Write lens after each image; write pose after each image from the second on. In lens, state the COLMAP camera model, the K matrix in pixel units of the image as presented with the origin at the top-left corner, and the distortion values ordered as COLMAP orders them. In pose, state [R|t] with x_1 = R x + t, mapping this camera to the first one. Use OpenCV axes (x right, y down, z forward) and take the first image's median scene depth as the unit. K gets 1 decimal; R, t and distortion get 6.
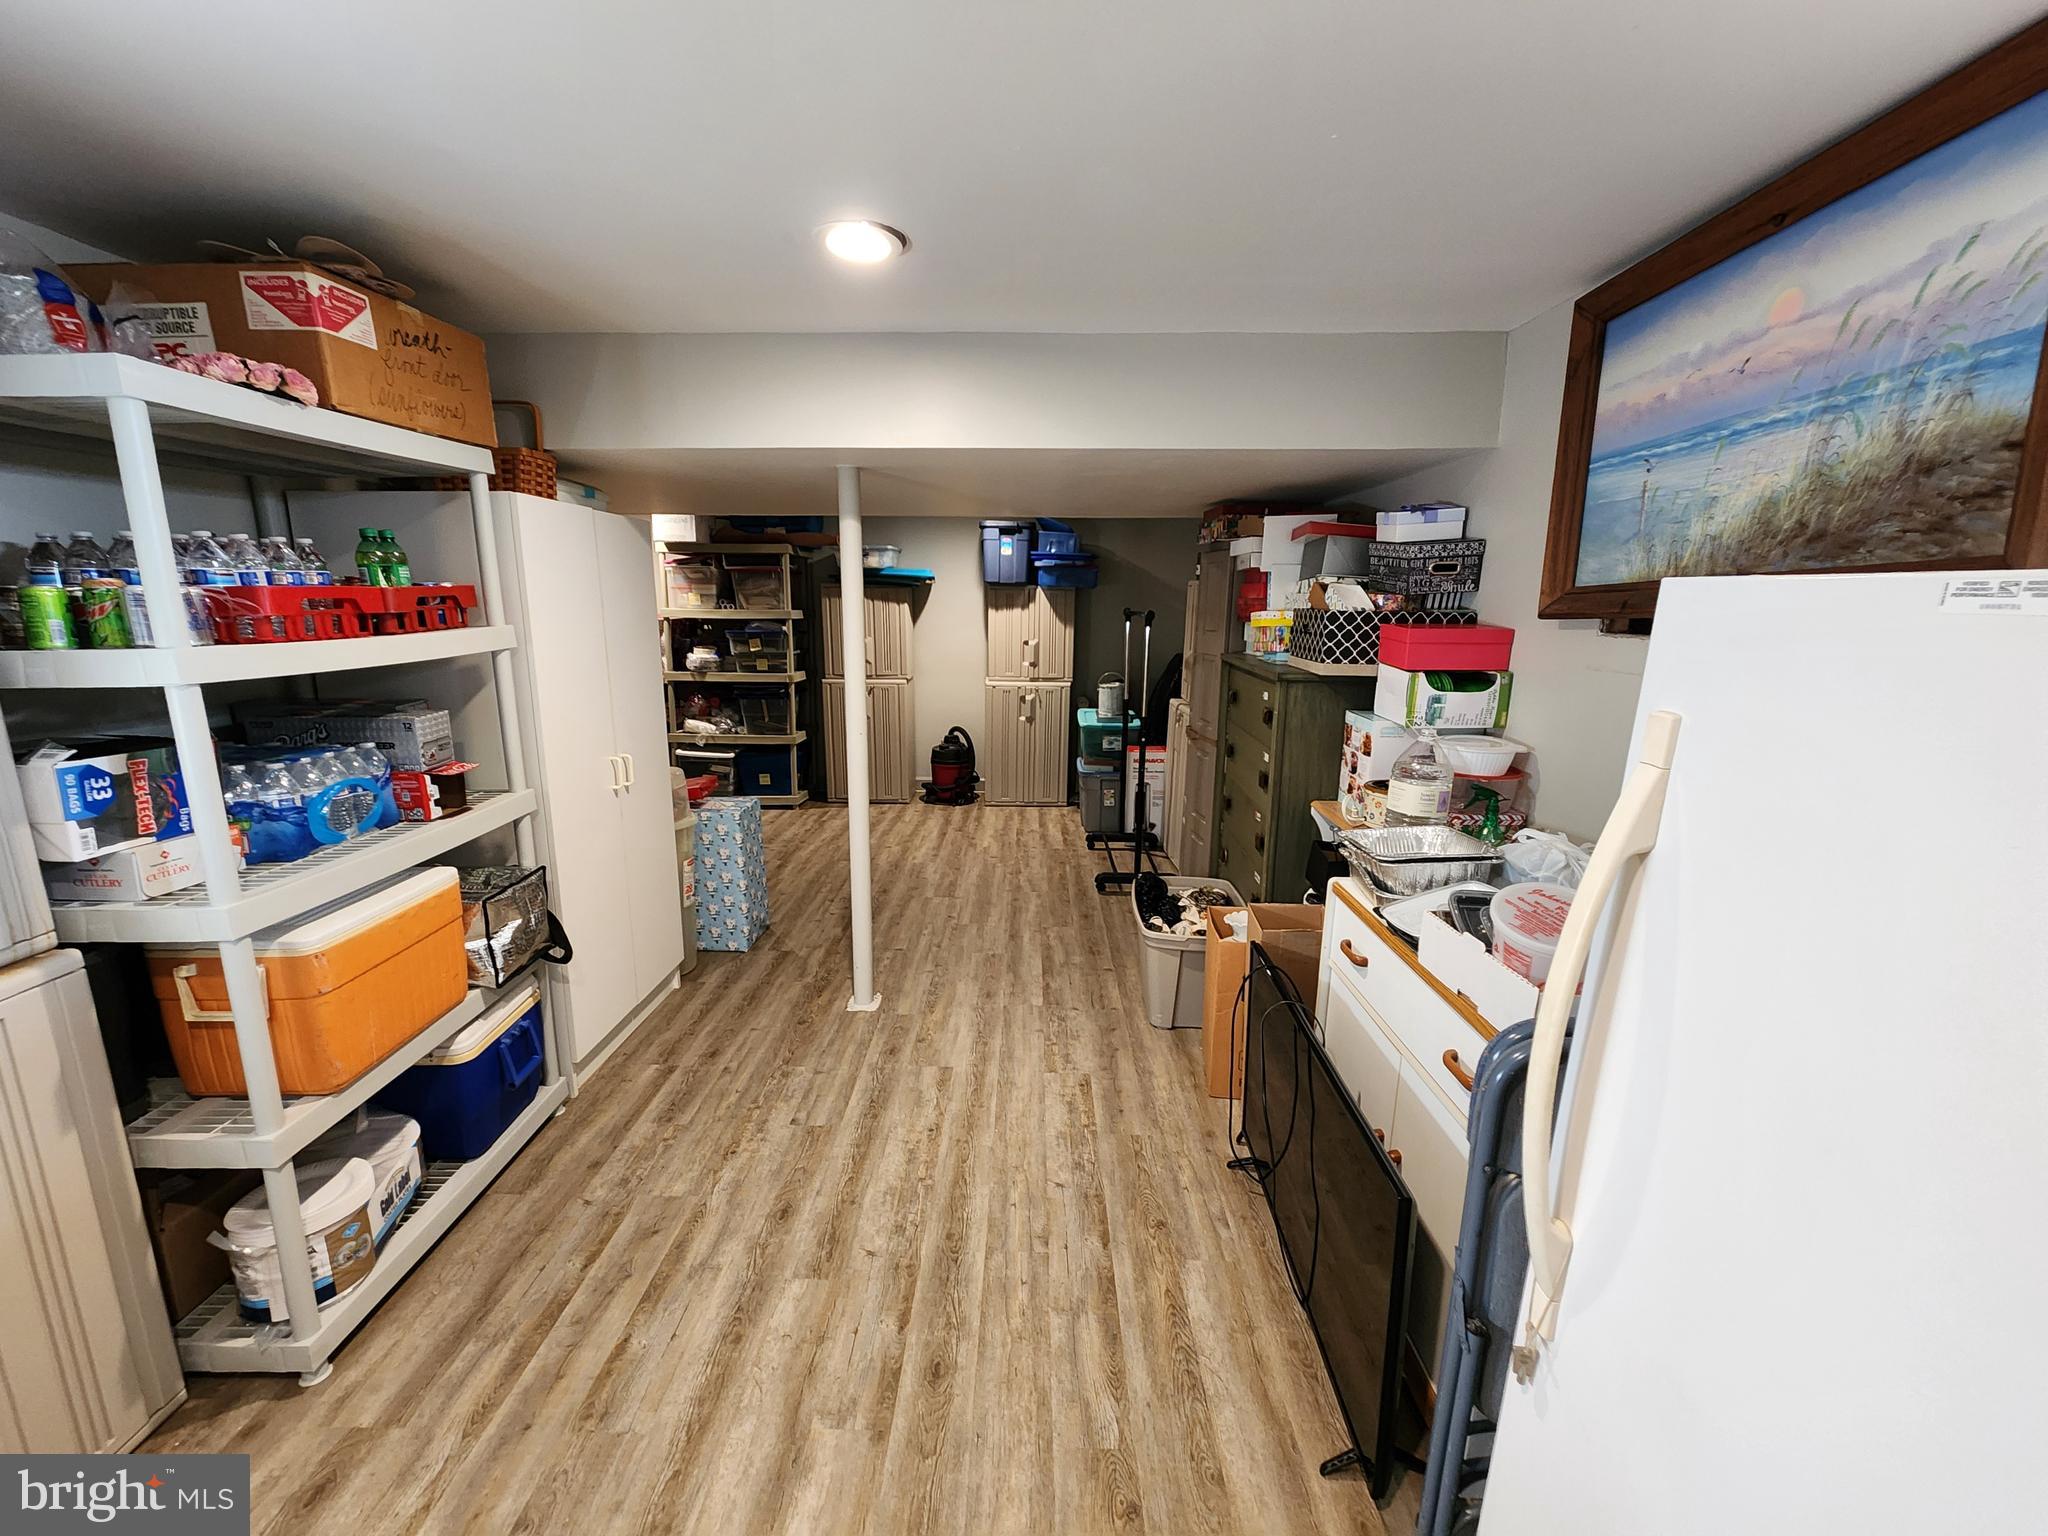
lens RADIAL K [[842.1, 0, 1017.5], [0, 842.1, 769.3], [0, 0, 1]] dist [0.004281, -0.000811]
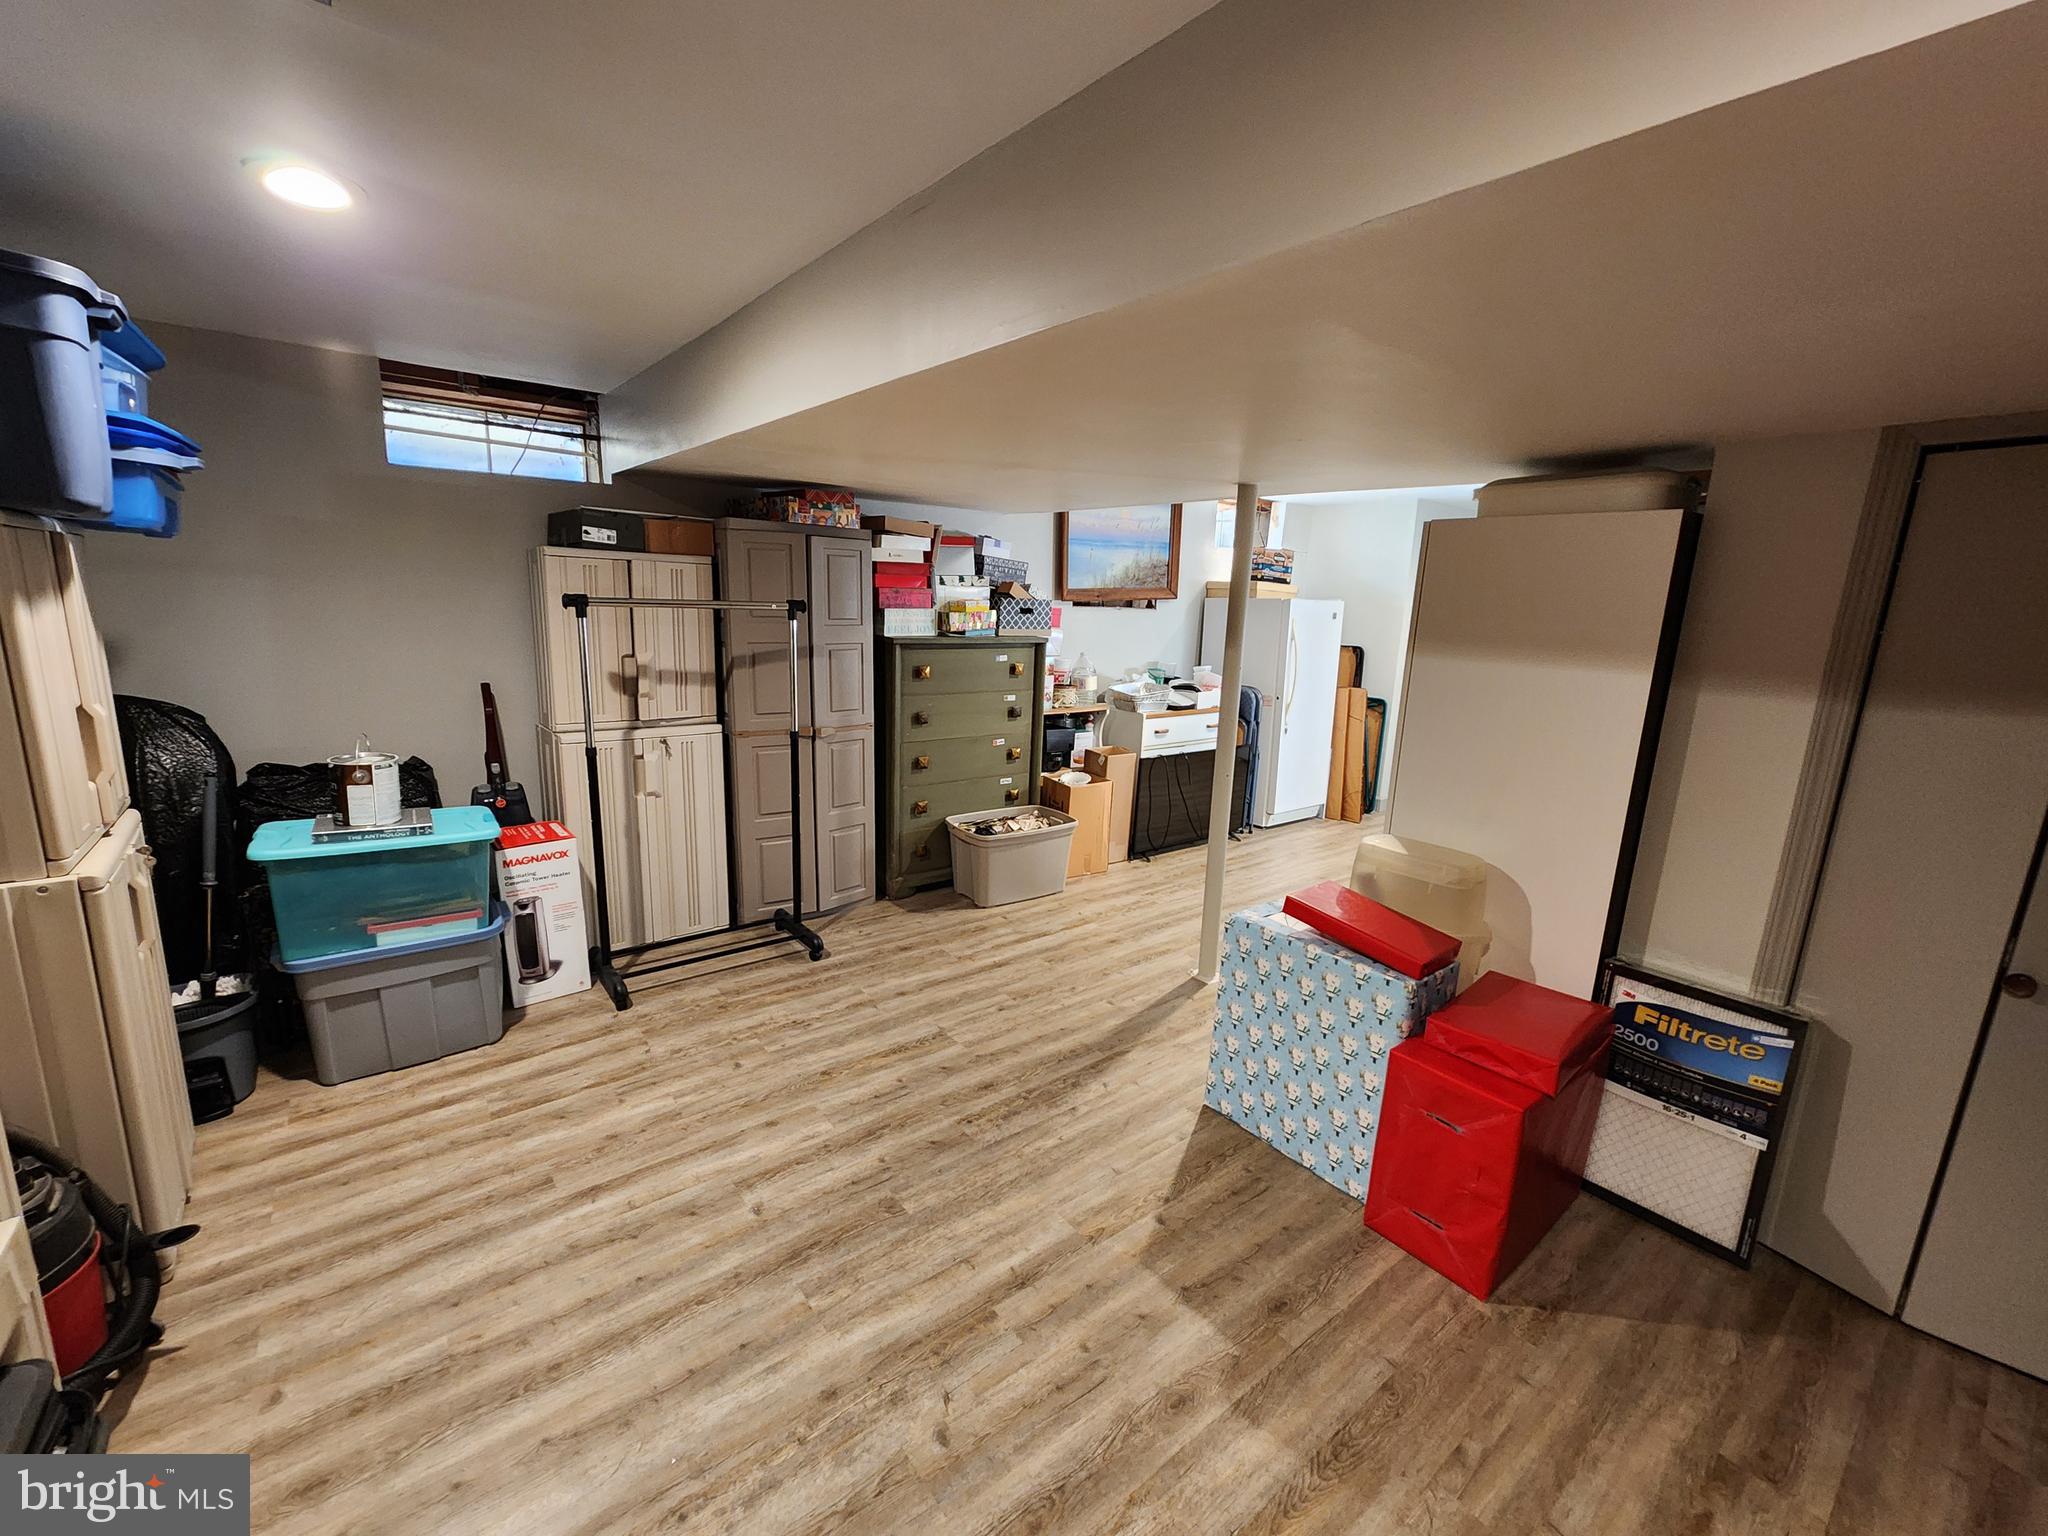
lens RADIAL K [[842.1, 0, 1010.5], [0, 842.1, 773.1], [0, 0, 1]] dist [0.004281, -0.000811]
pose [[-0.625635, -0.193827, 0.755653, -0.747949], [0.116132, 0.934709, 0.335905, -0.340435], [-0.771423, 0.297910, -0.562277, 1.629042]]
